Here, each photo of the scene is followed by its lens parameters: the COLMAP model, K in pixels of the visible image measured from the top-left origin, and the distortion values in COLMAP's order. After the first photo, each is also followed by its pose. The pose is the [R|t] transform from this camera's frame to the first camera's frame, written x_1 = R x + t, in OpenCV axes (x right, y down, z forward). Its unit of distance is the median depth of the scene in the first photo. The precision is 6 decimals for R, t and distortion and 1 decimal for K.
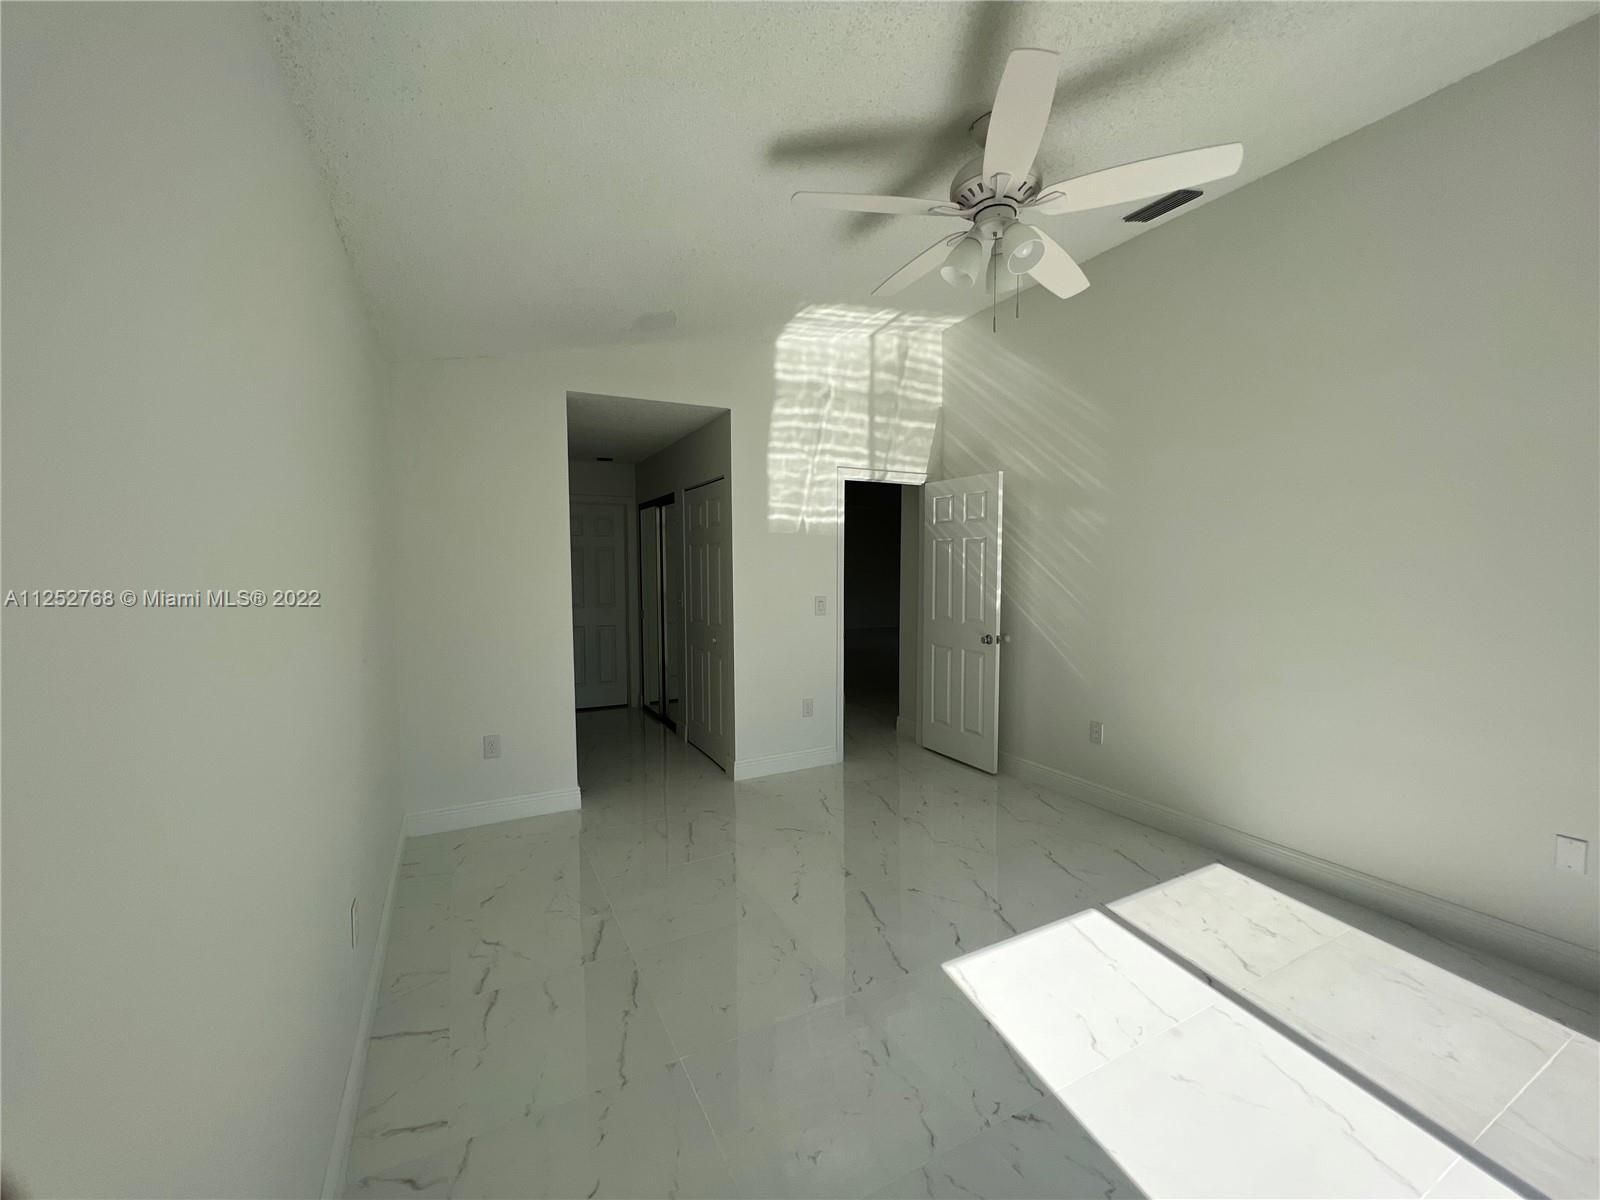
lens RADIAL K [[640.2, 0, 799.4], [0, 640.2, 606.1], [0, 0, 1]] dist [-0.001113, 0.000200]
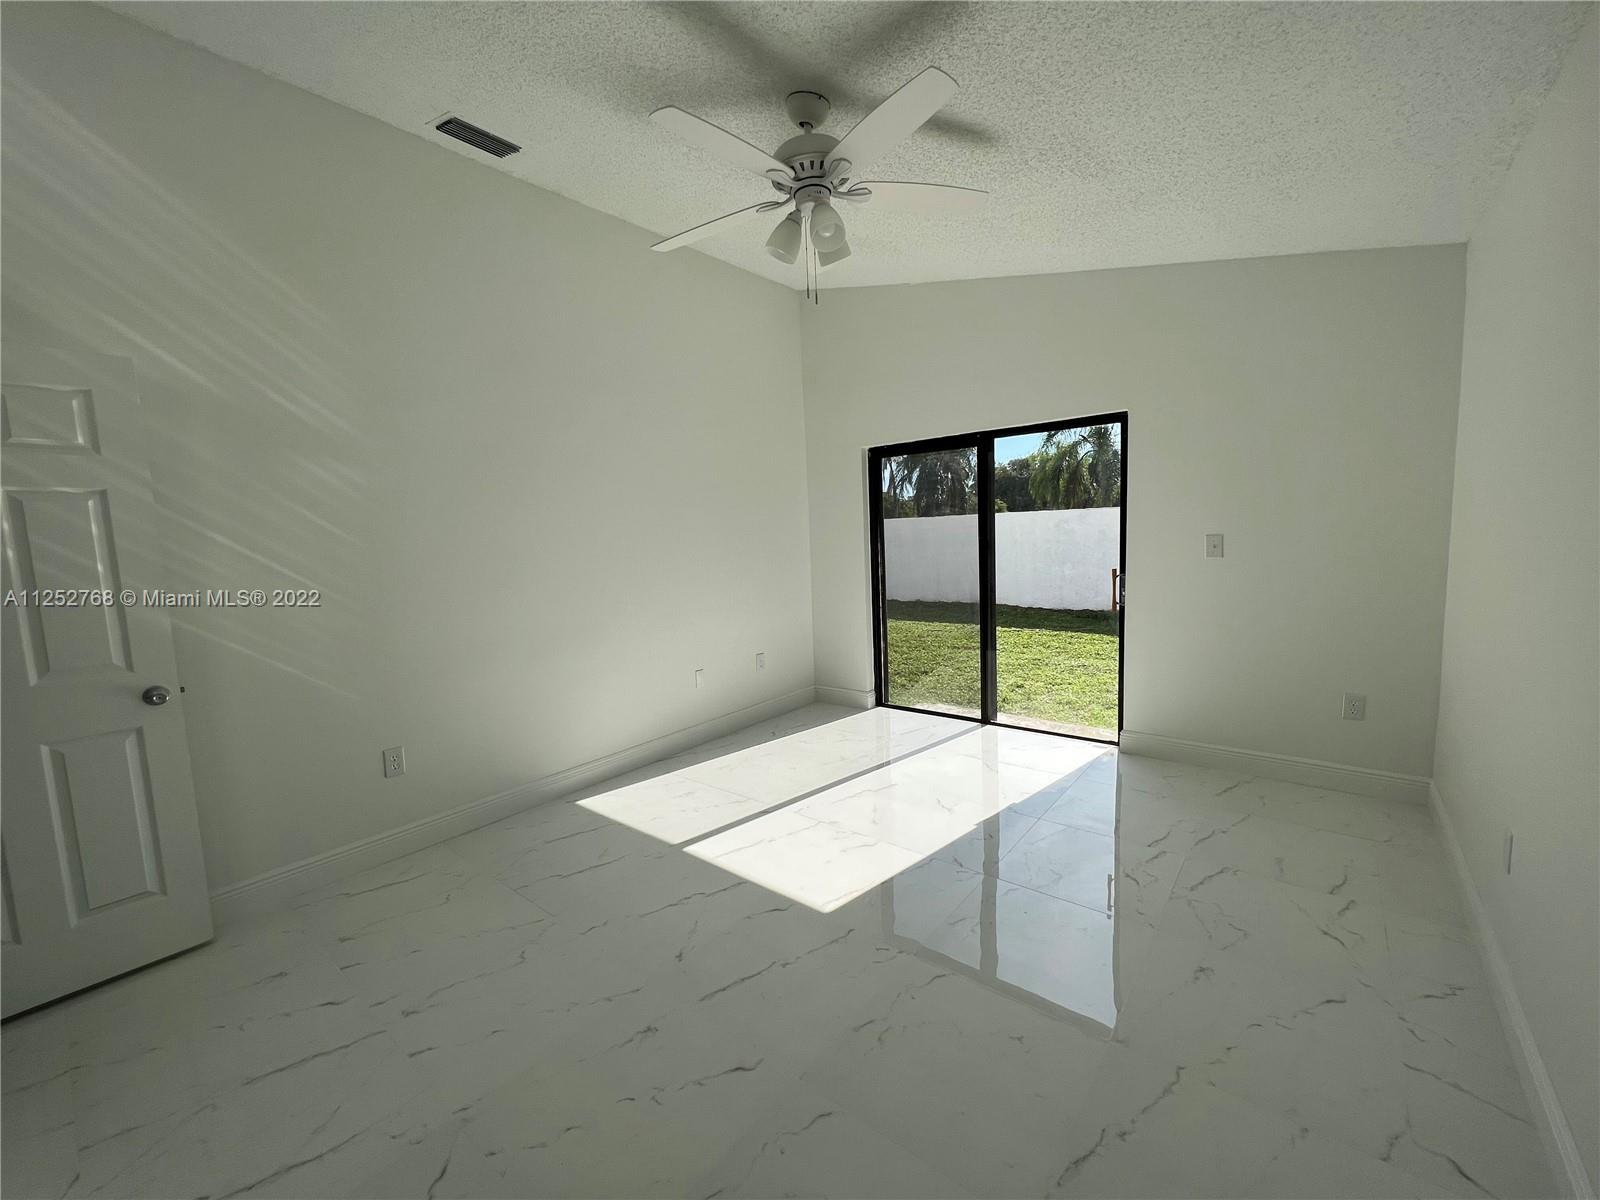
lens RADIAL K [[640.2, 0, 803.5], [0, 640.2, 593.8], [0, 0, 1]] dist [-0.001113, 0.000200]
pose [[-0.378546, -0.075865, 0.922468, -0.399514], [0.102783, 0.987026, 0.123353, -0.040732], [-0.919858, 0.141509, -0.365837, 0.805445]]
